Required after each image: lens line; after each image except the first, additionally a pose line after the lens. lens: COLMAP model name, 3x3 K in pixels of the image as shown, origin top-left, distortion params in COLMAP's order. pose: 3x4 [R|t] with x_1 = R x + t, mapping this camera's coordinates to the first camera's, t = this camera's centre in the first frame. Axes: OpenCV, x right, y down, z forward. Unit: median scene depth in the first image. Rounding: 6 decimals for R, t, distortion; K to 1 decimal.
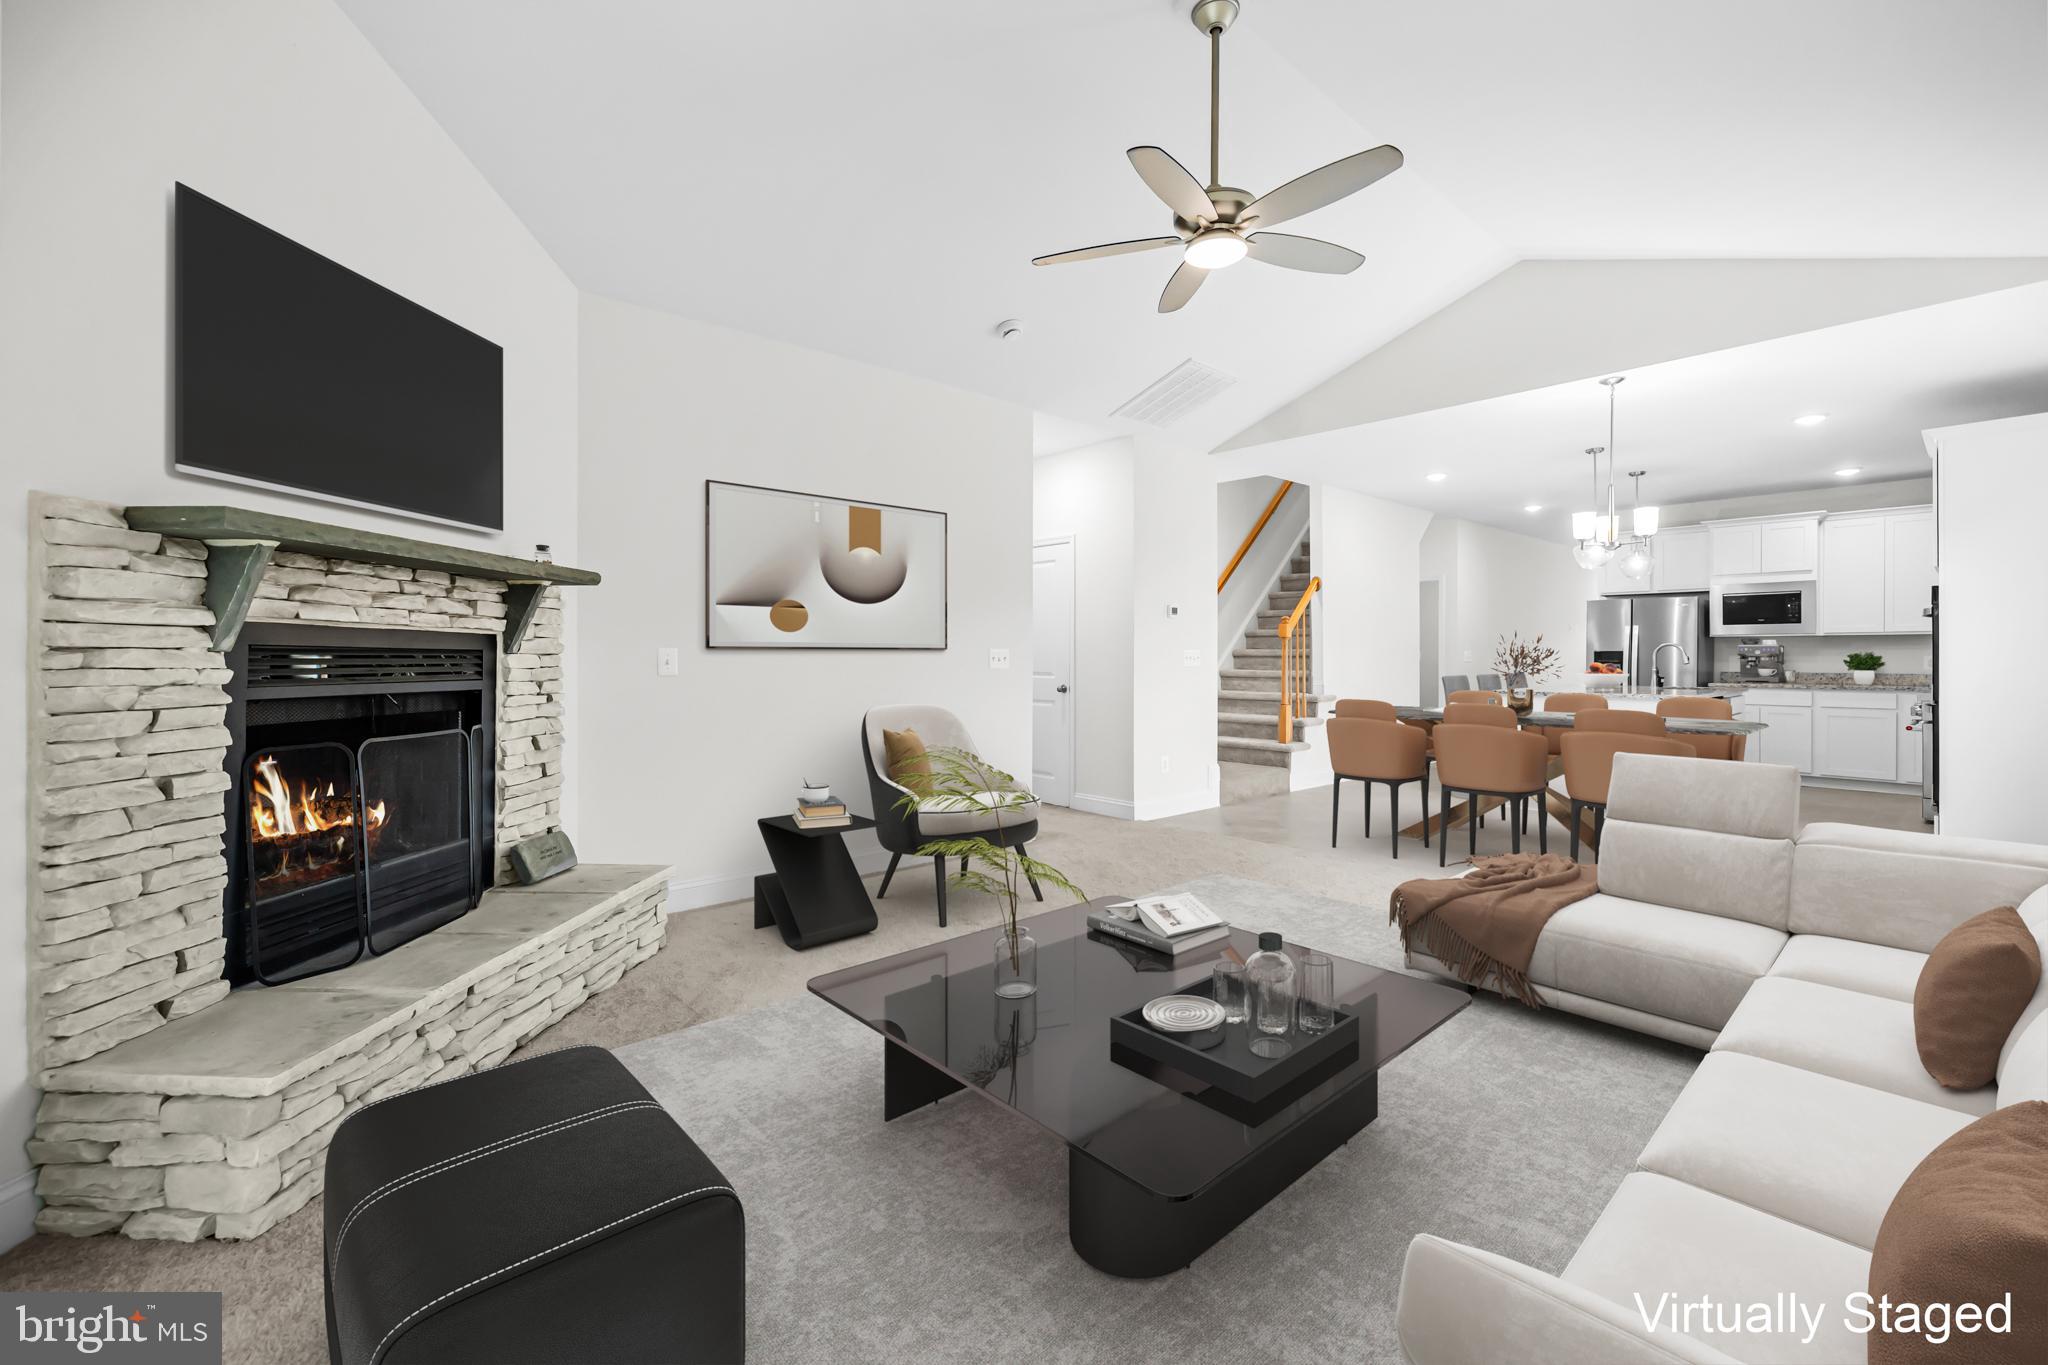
lens RADIAL K [[870.5, 0, 1012.7], [0, 870.5, 672.9], [0, 0, 1]] dist [0.001053, -0.001457]
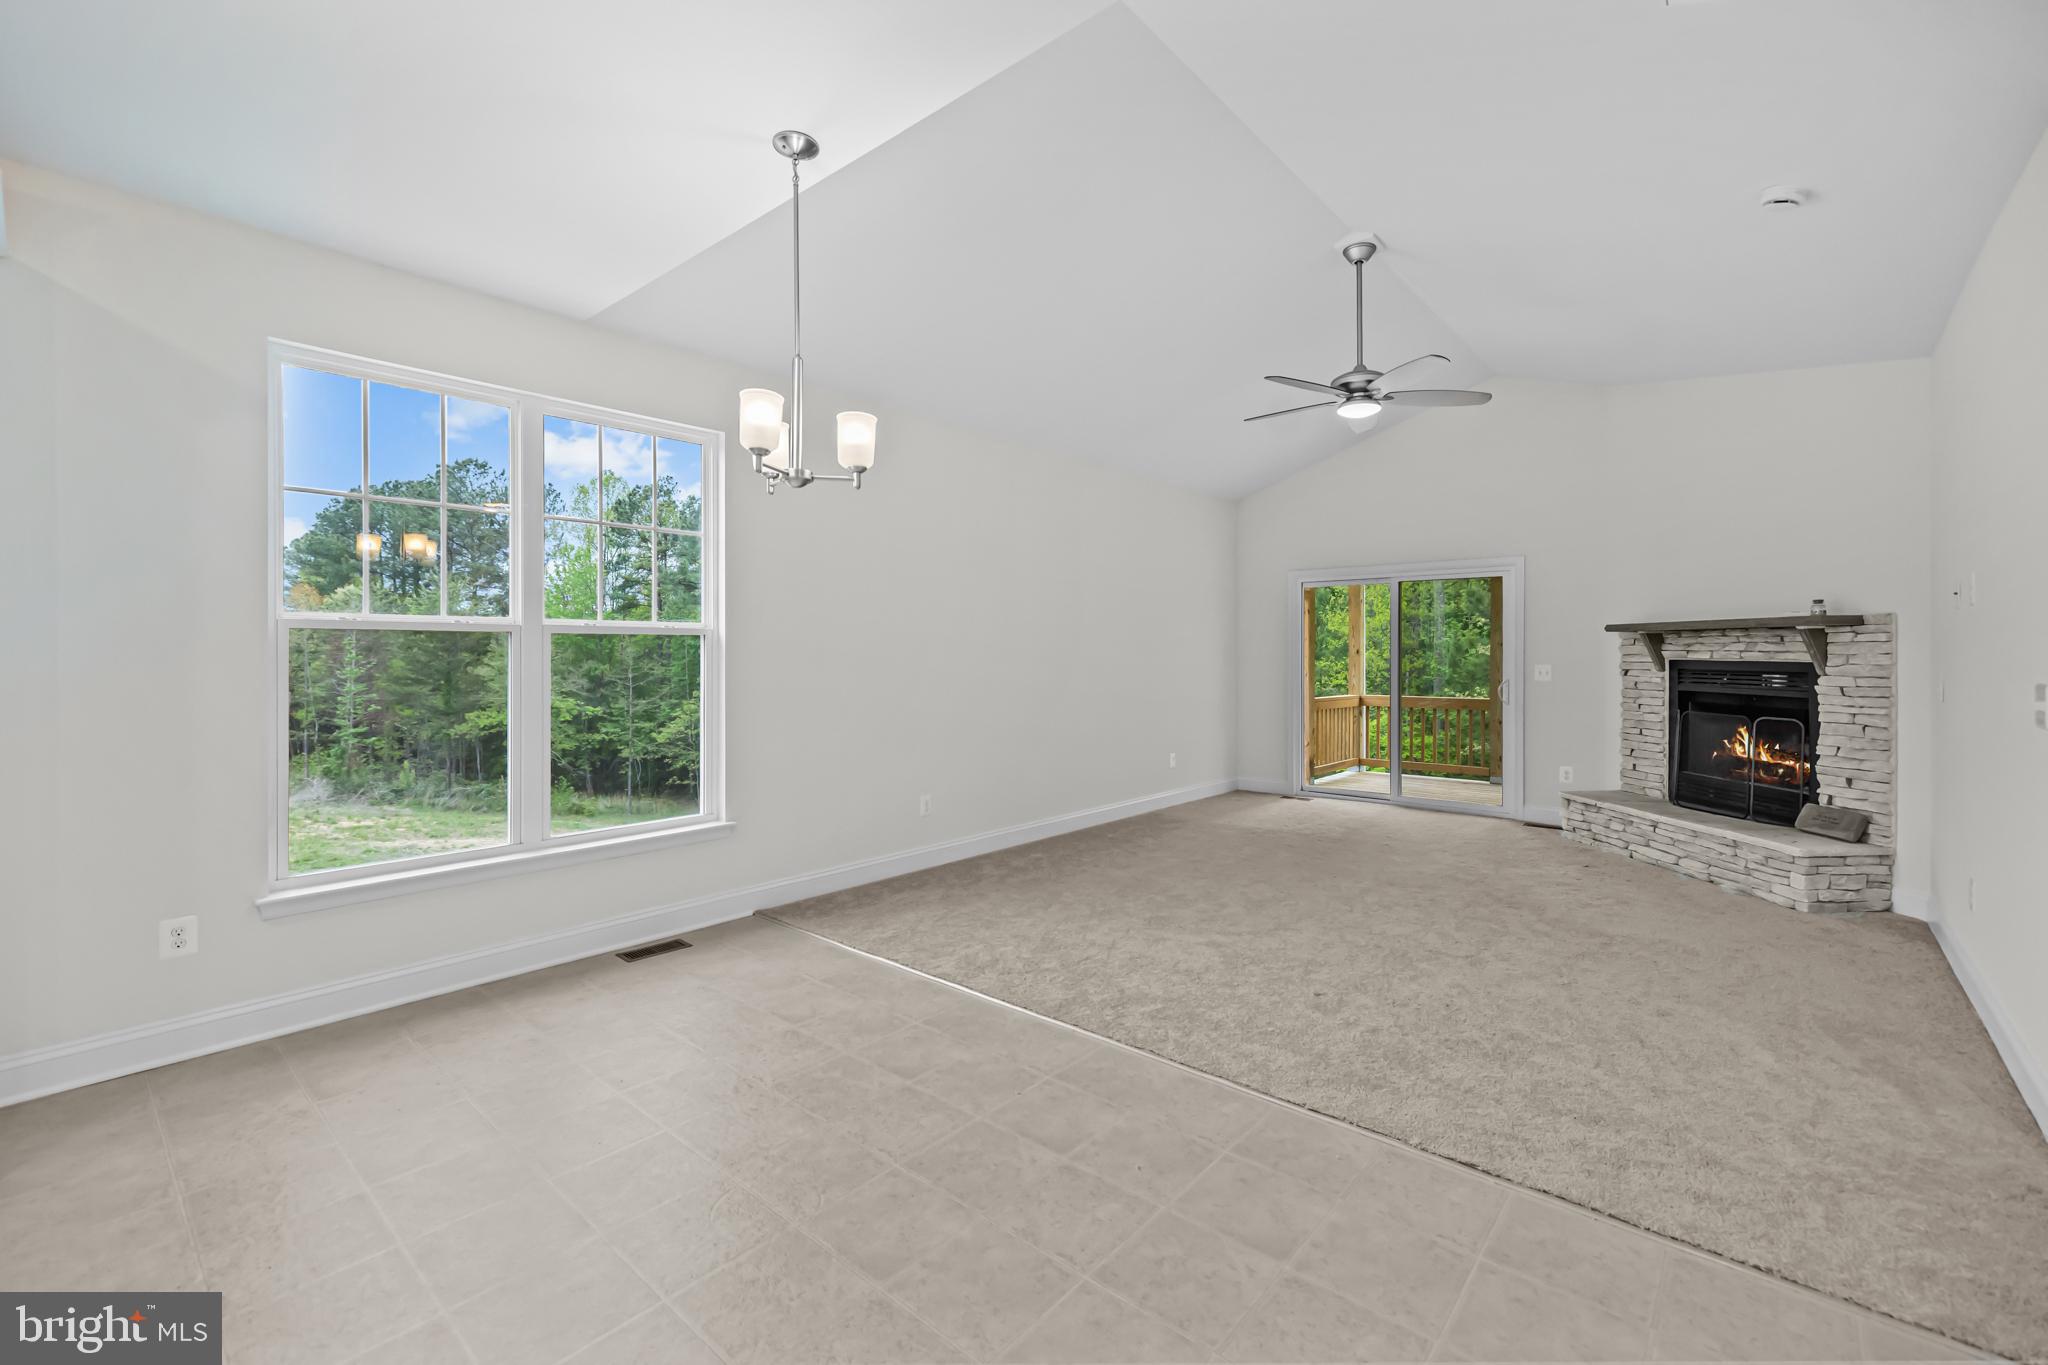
lens RADIAL K [[870.5, 0, 1039.3], [0, 870.5, 651.6], [0, 0, 1]] dist [0.001053, -0.001457]
pose [[-0.992876, 0.000722, -0.119149, 0.386004], [-0.002113, 0.999718, 0.023668, -0.039519], [0.119133, 0.023751, -0.992594, 0.957322]]
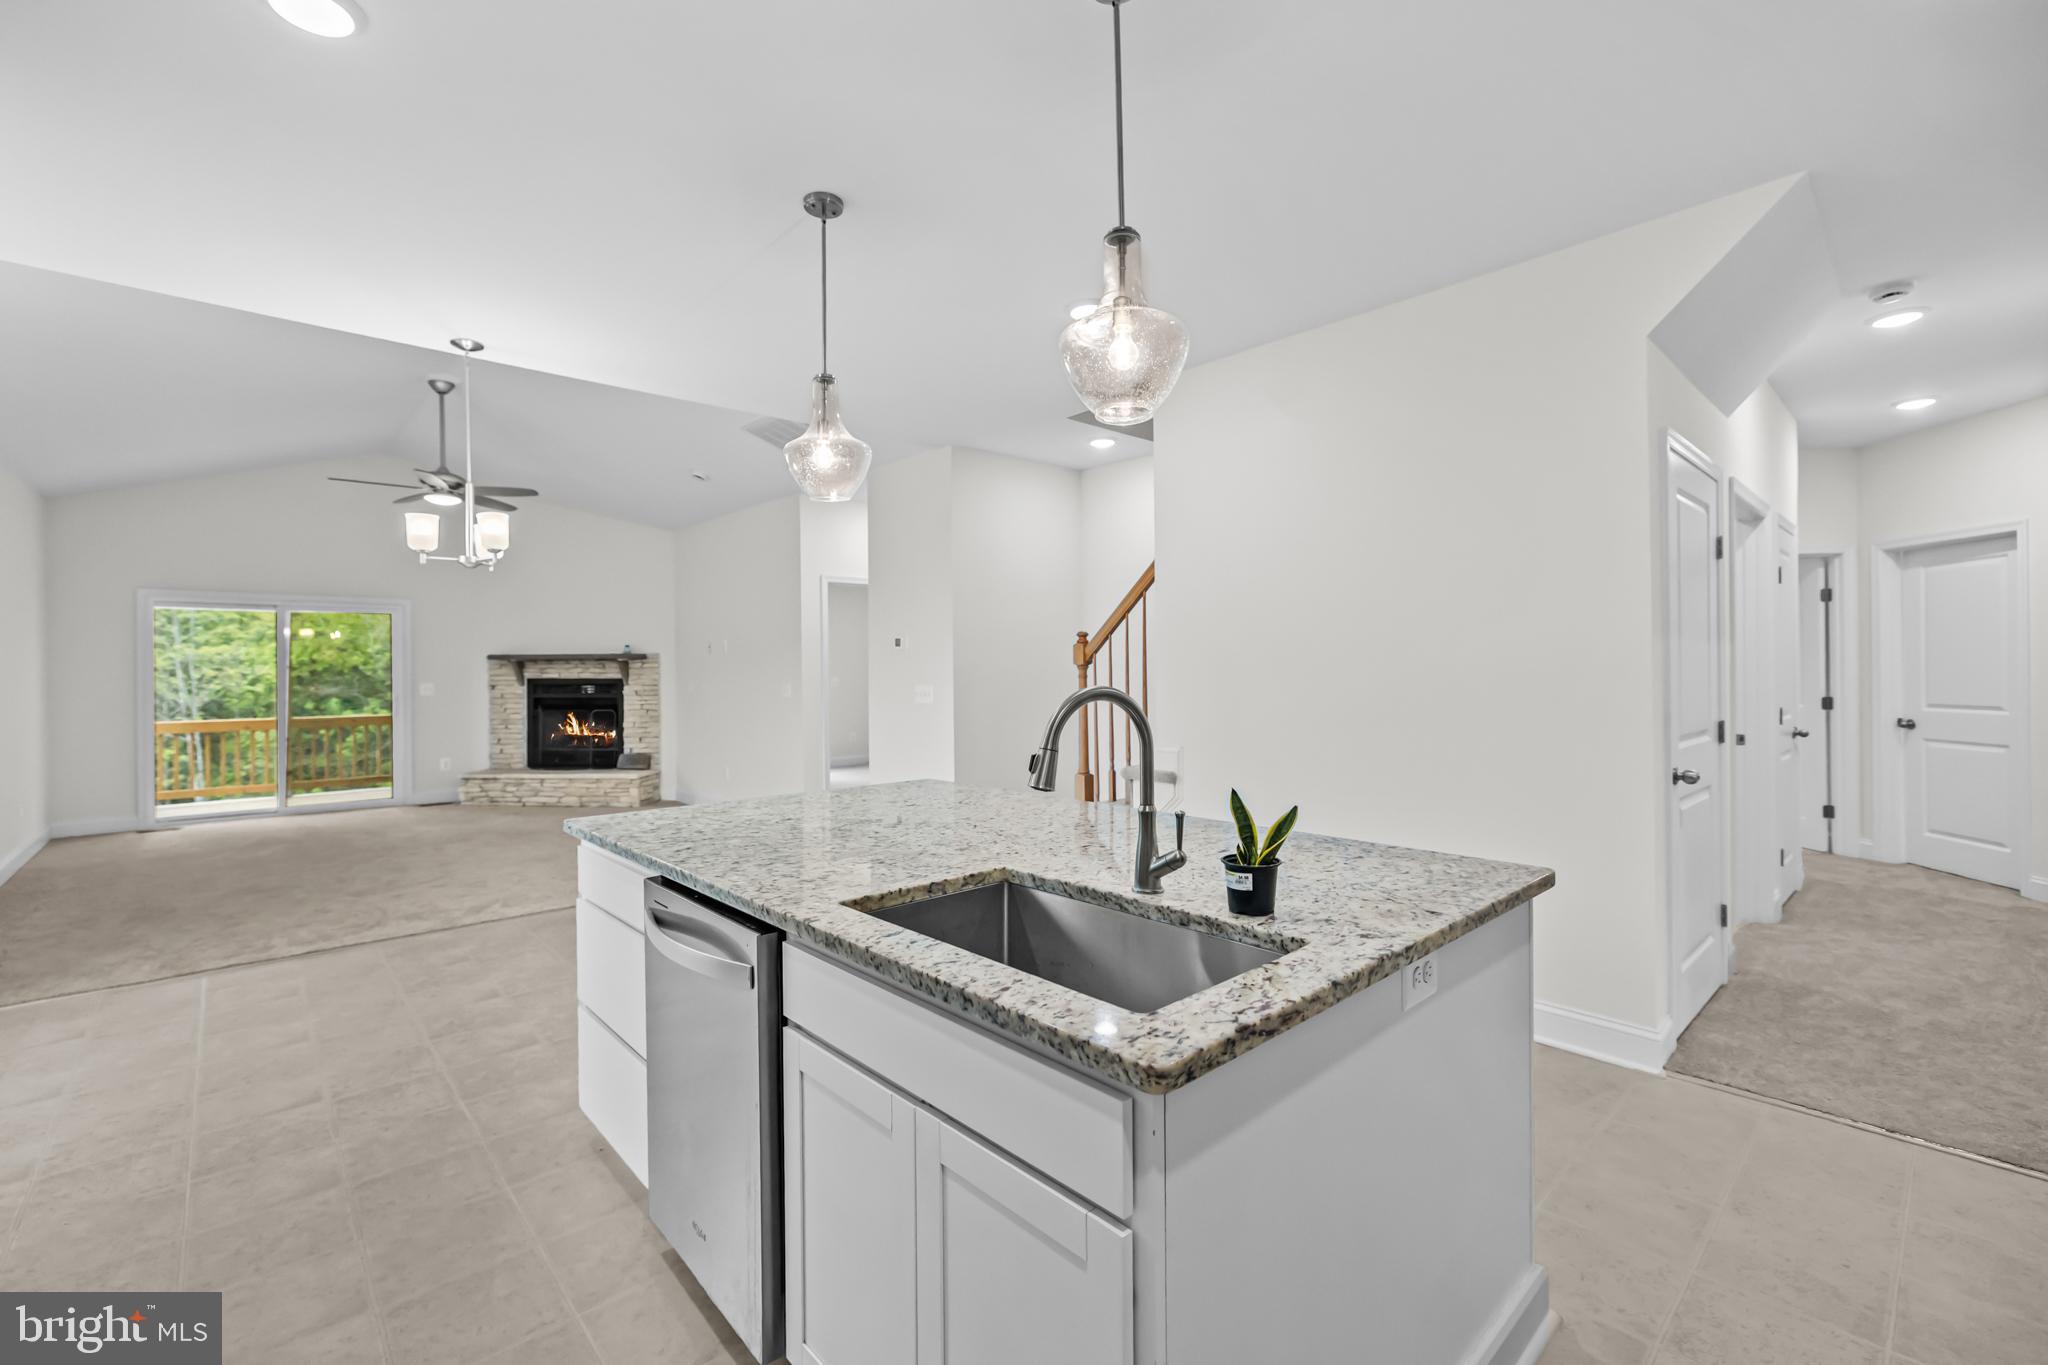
lens RADIAL K [[870.5, 0, 1013.4], [0, 870.5, 671.7], [0, 0, 1]] dist [0.001053, -0.001457]
pose [[-0.005521, 0.005446, -0.999970, 0.927112], [-0.019697, 0.999791, 0.005554, -0.044148], [0.999791, 0.019727, -0.005413, 0.936981]]
